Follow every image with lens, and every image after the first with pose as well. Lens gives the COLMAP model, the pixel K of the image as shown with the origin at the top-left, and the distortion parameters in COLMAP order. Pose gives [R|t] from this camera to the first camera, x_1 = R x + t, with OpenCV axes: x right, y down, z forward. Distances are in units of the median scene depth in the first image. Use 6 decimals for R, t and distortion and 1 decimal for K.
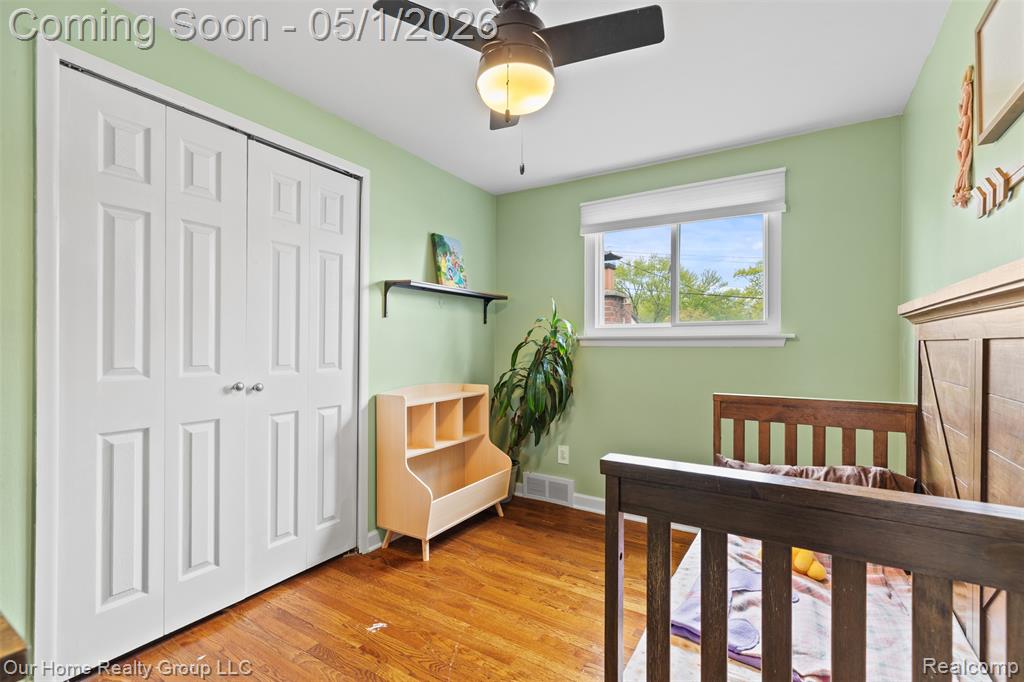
lens RADIAL K [[461.2, 0, 512.0], [0, 461.2, 339.1], [0, 0, 1]] dist [0.002968, 0.000543]
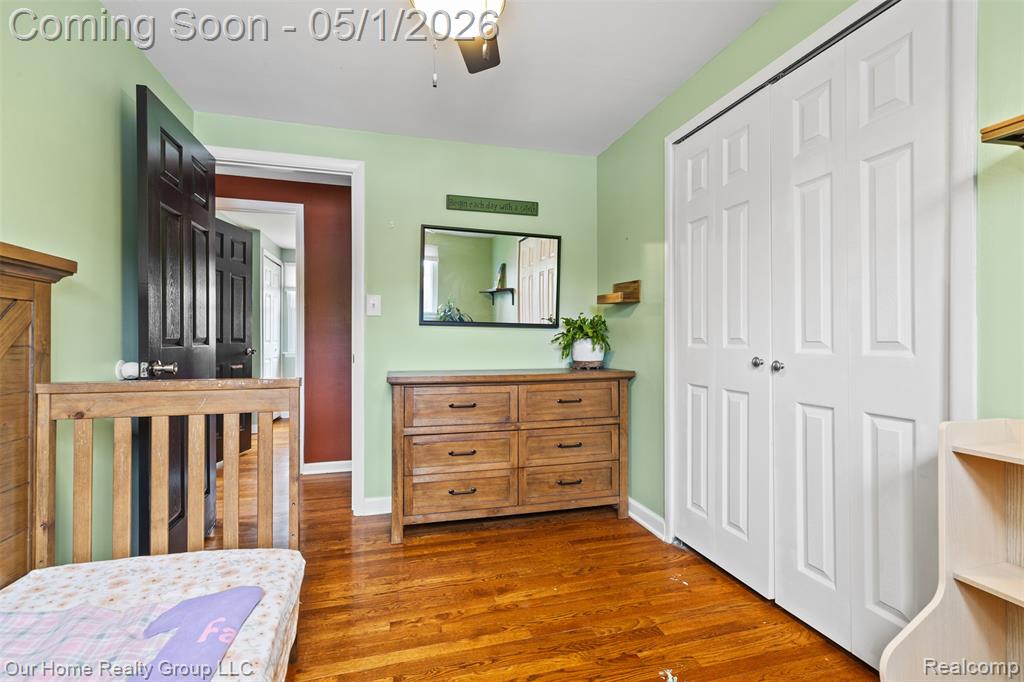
lens RADIAL K [[461.2, 0, 512.0], [0, 461.2, 339.1], [0, 0, 1]] dist [0.002968, 0.000543]
pose [[-0.668087, 0.000652, -0.744082, 0.468324], [0.006844, 0.999963, -0.005269, 0.061651], [0.744051, -0.008612, -0.668067, 1.361604]]
